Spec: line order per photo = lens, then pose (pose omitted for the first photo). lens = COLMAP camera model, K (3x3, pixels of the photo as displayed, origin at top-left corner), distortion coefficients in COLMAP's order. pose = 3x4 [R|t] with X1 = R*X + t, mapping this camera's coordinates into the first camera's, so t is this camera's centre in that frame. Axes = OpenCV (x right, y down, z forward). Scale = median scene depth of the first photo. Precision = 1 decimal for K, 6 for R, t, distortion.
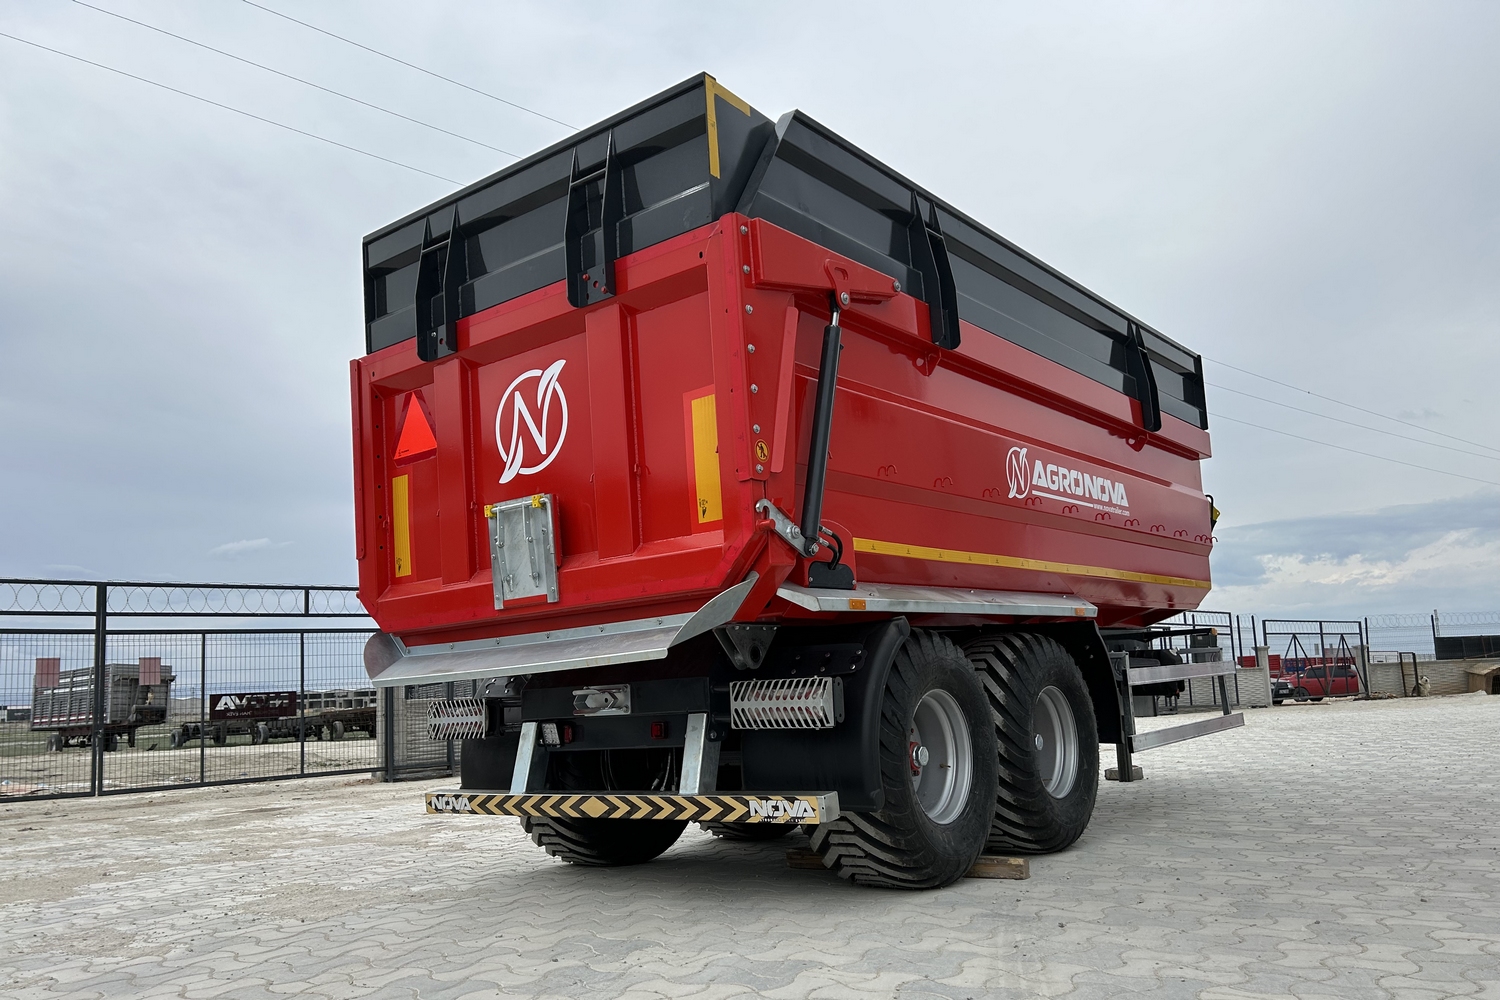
lens RADIAL K [[1128.2, 0, 732.0], [0, 1128.2, 550.5], [0, 0, 1]] dist [0.074122, -0.074328]
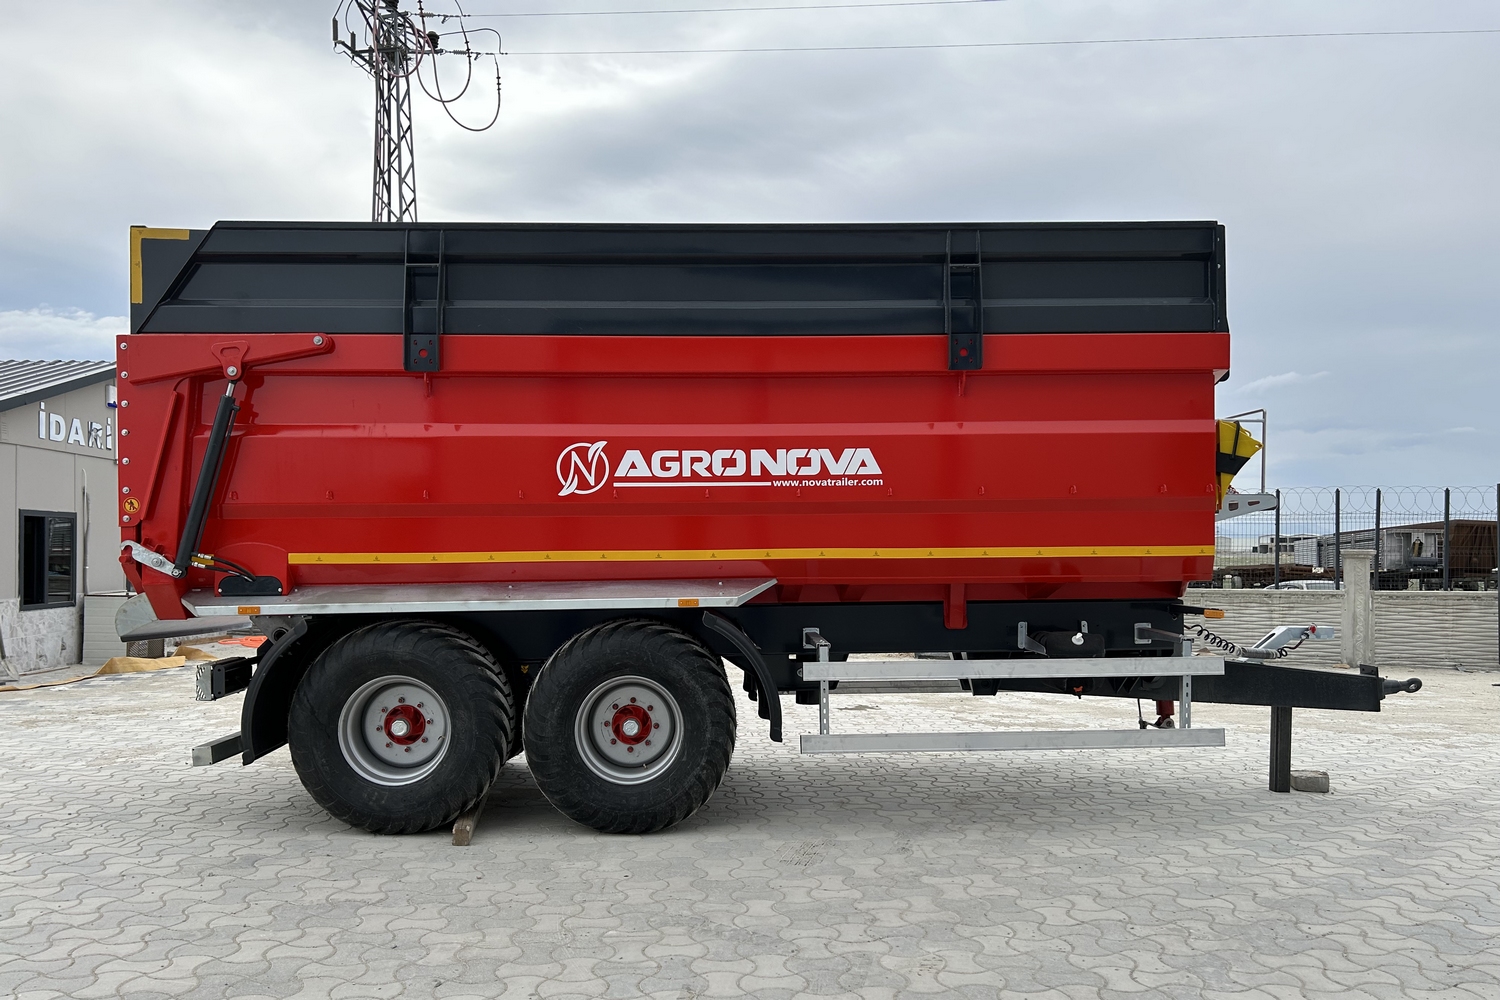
lens RADIAL K [[1139.0, 0, 736.3], [0, 1139.0, 537.2], [0, 0, 1]] dist [0.093654, -0.112632]
pose [[0.664258, 0.036197, -0.746626, 1.171649], [0.061655, 0.992770, 0.102983, -0.110046], [0.744956, -0.114441, 0.657224, 0.440860]]
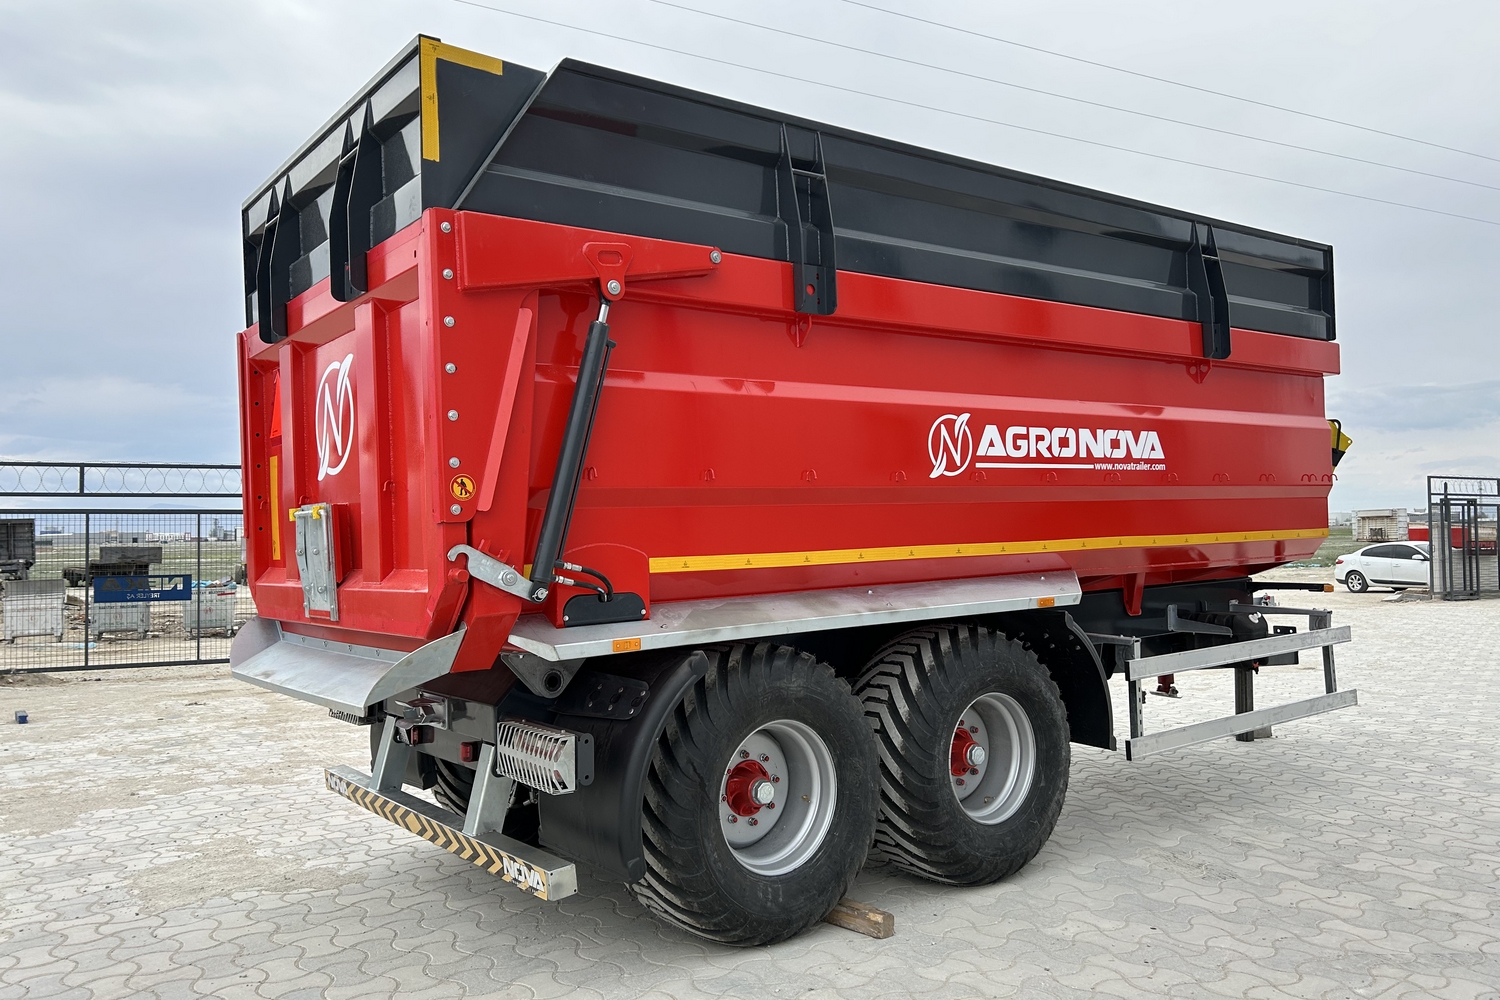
lens RADIAL K [[1128.9, 0, 740.9], [0, 1128.9, 501.4], [0, 0, 1]] dist [0.079450, -0.106305]
pose [[0.967689, 0.019529, -0.251391, 0.329931], [0.006974, 0.994542, 0.104106, -0.121764], [0.252052, -0.102495, 0.962271, 0.153847]]
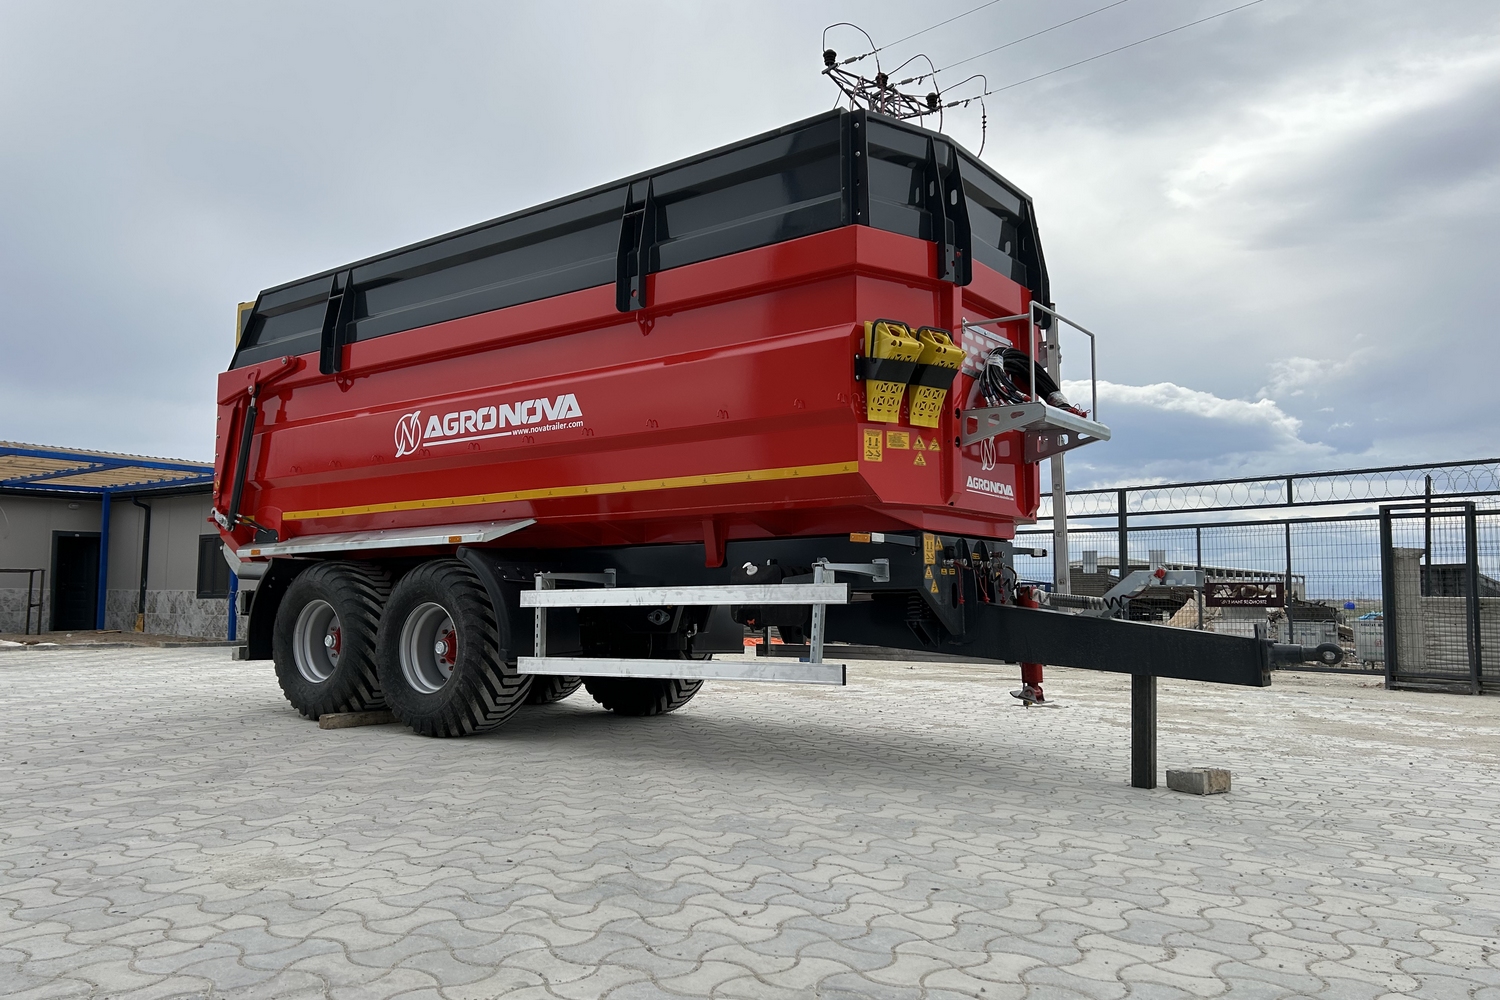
lens RADIAL K [[1128.9, 0, 740.9], [0, 1128.9, 501.4], [0, 0, 1]] dist [0.079450, -0.106305]
pose [[0.031968, -0.041816, -0.998614, 1.609286], [0.114852, 0.992660, -0.037890, 0.101859], [0.992868, -0.113481, 0.036536, 1.382001]]
